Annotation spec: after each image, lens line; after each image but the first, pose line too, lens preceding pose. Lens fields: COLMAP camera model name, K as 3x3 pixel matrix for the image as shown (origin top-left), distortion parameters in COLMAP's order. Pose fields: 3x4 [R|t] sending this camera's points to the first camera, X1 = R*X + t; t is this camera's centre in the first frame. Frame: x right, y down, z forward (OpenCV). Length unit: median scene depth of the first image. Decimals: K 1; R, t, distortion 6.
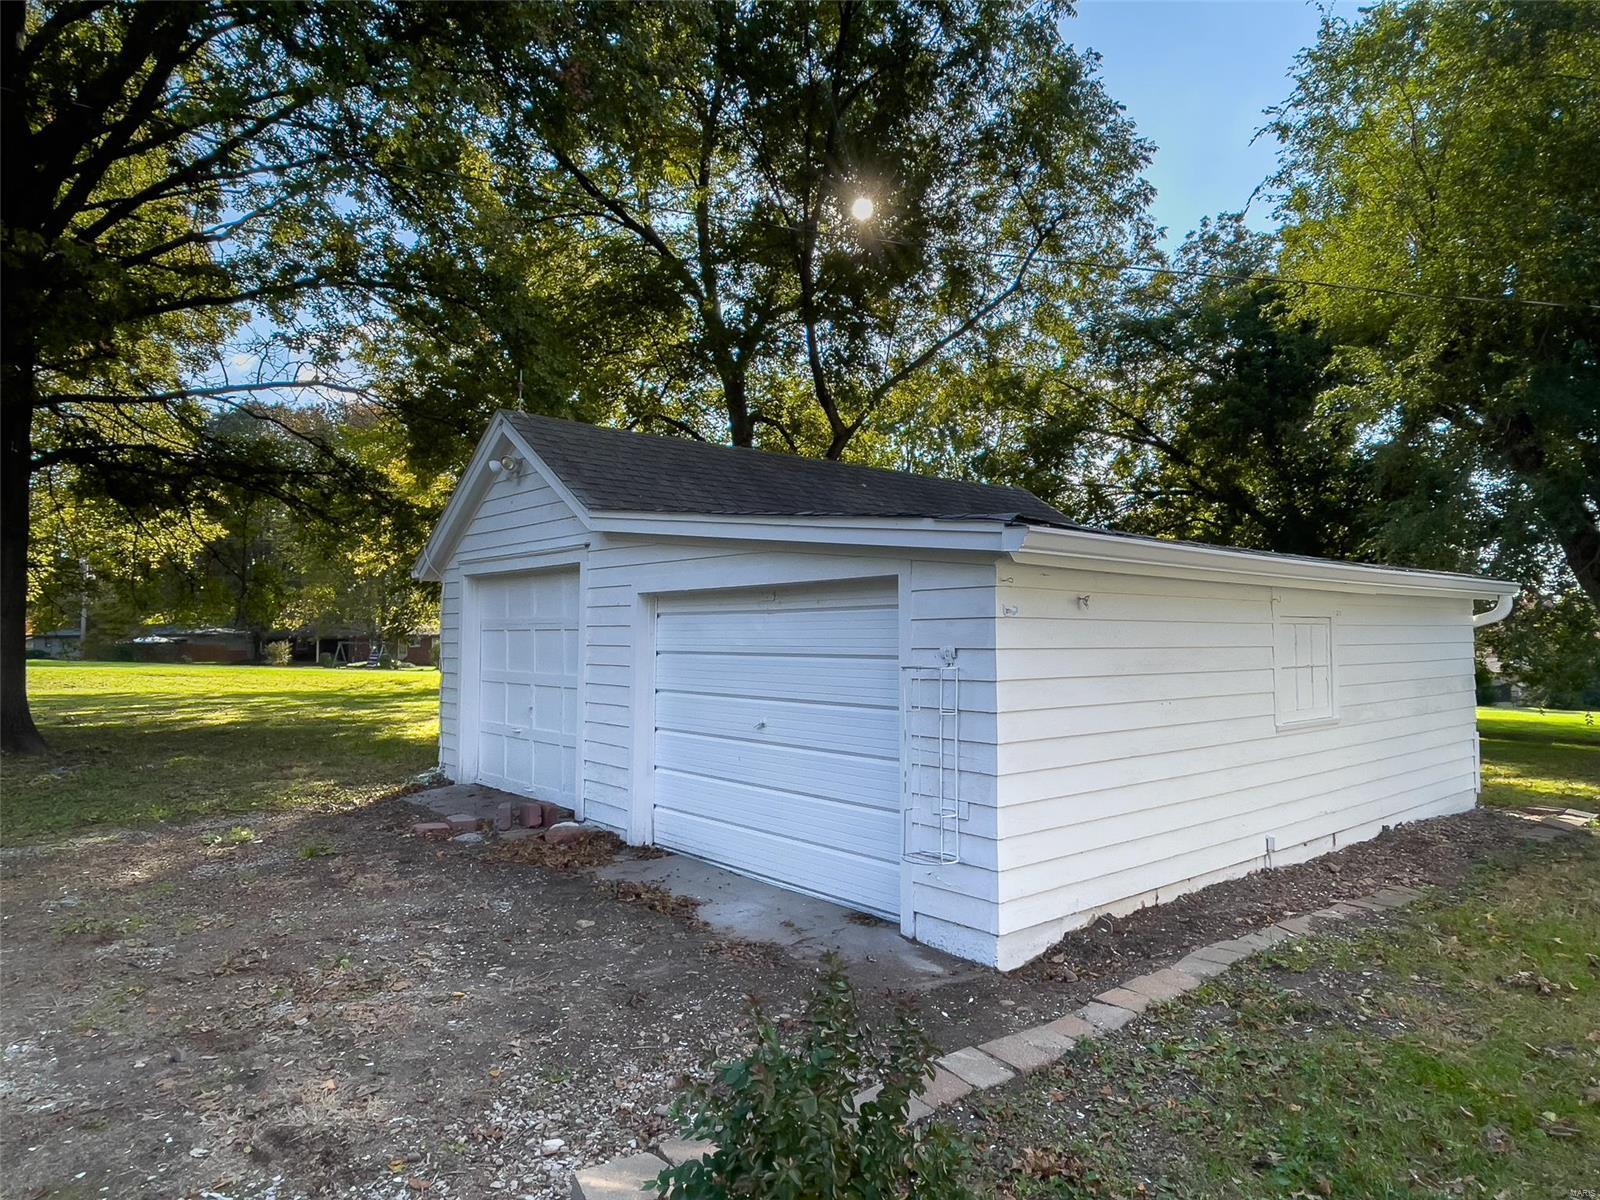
lens RADIAL K [[986.3, 0, 776.9], [0, 986.3, 603.4], [0, 0, 1]] dist [-0.002621, -0.001459]
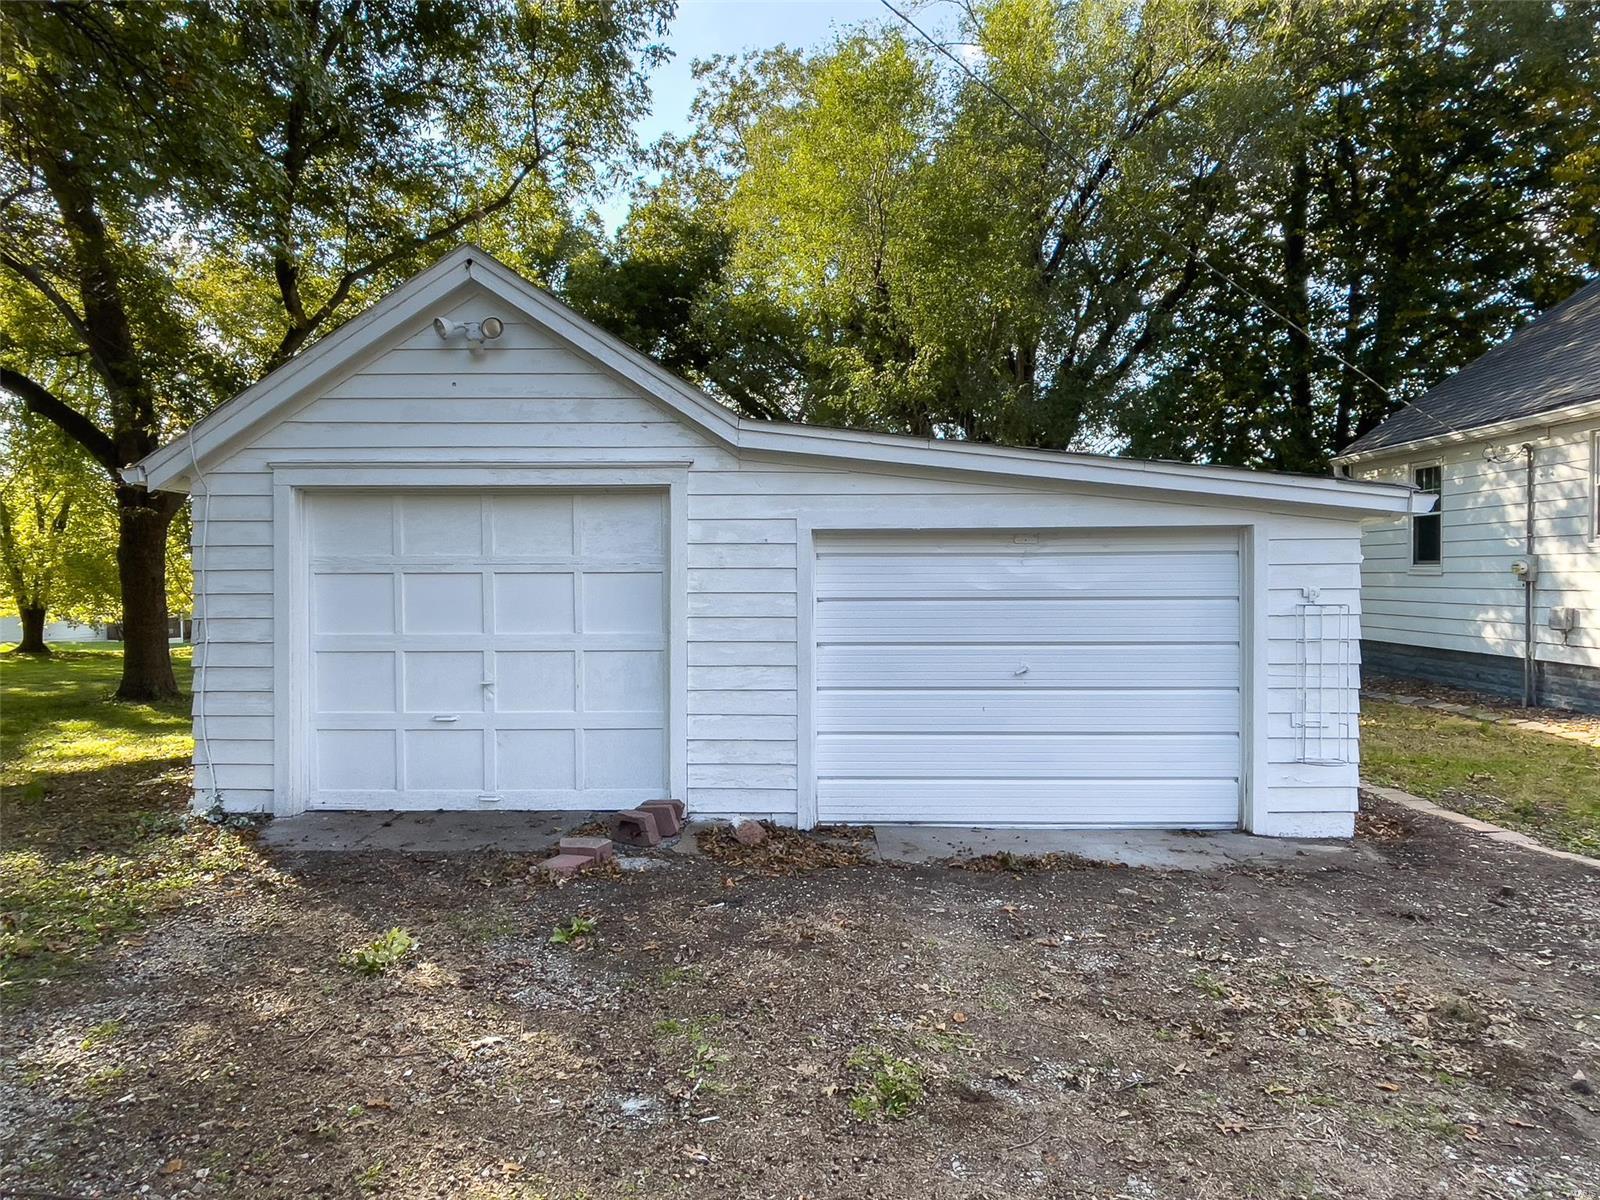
lens RADIAL K [[986.3, 0, 776.9], [0, 986.3, 603.4], [0, 0, 1]] dist [-0.002621, -0.001459]
pose [[0.654106, -0.013533, 0.756282, -0.789160], [-0.021939, 0.999080, 0.036852, 0.022303], [-0.756084, -0.040697, 0.653207, 0.474271]]
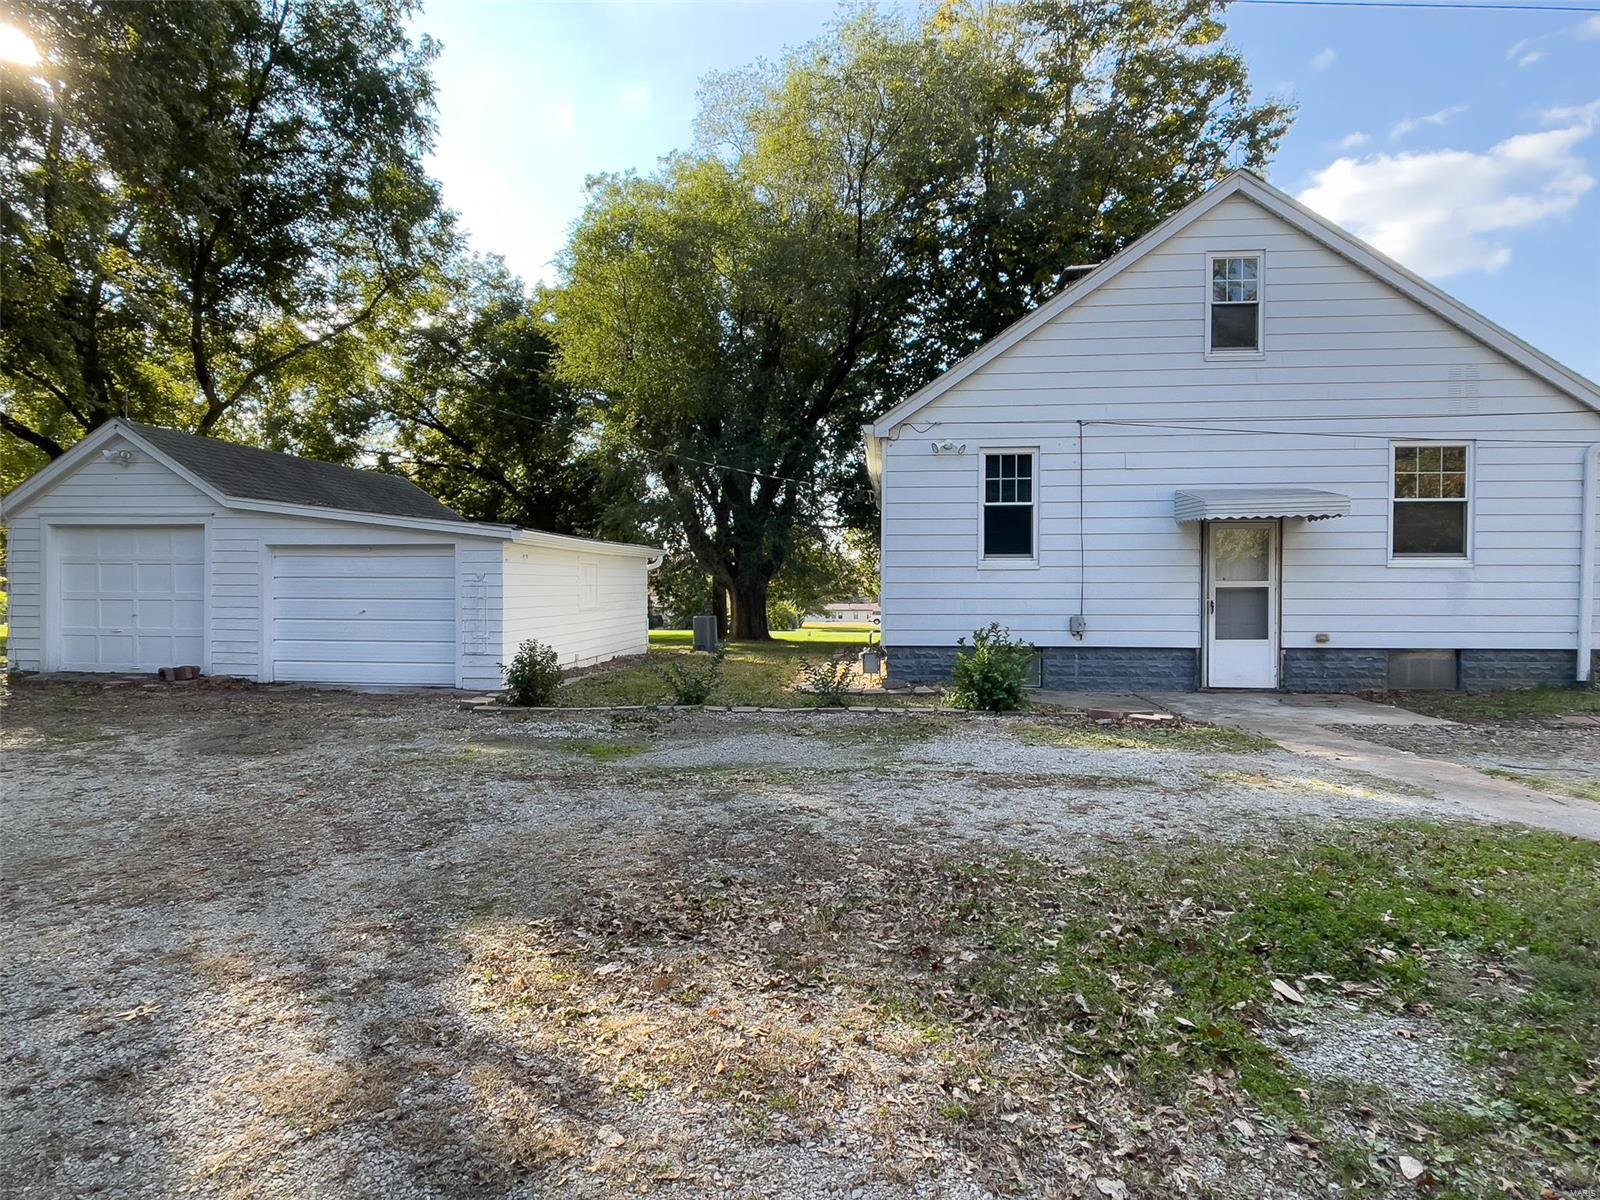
lens RADIAL K [[986.3, 0, 776.9], [0, 986.3, 603.4], [0, 0, 1]] dist [-0.002621, -0.001459]
pose [[0.731123, -0.007189, 0.682208, -0.686860], [-0.028011, 0.998785, 0.040544, -0.001557], [-0.681671, -0.048752, 0.730033, -0.947769]]
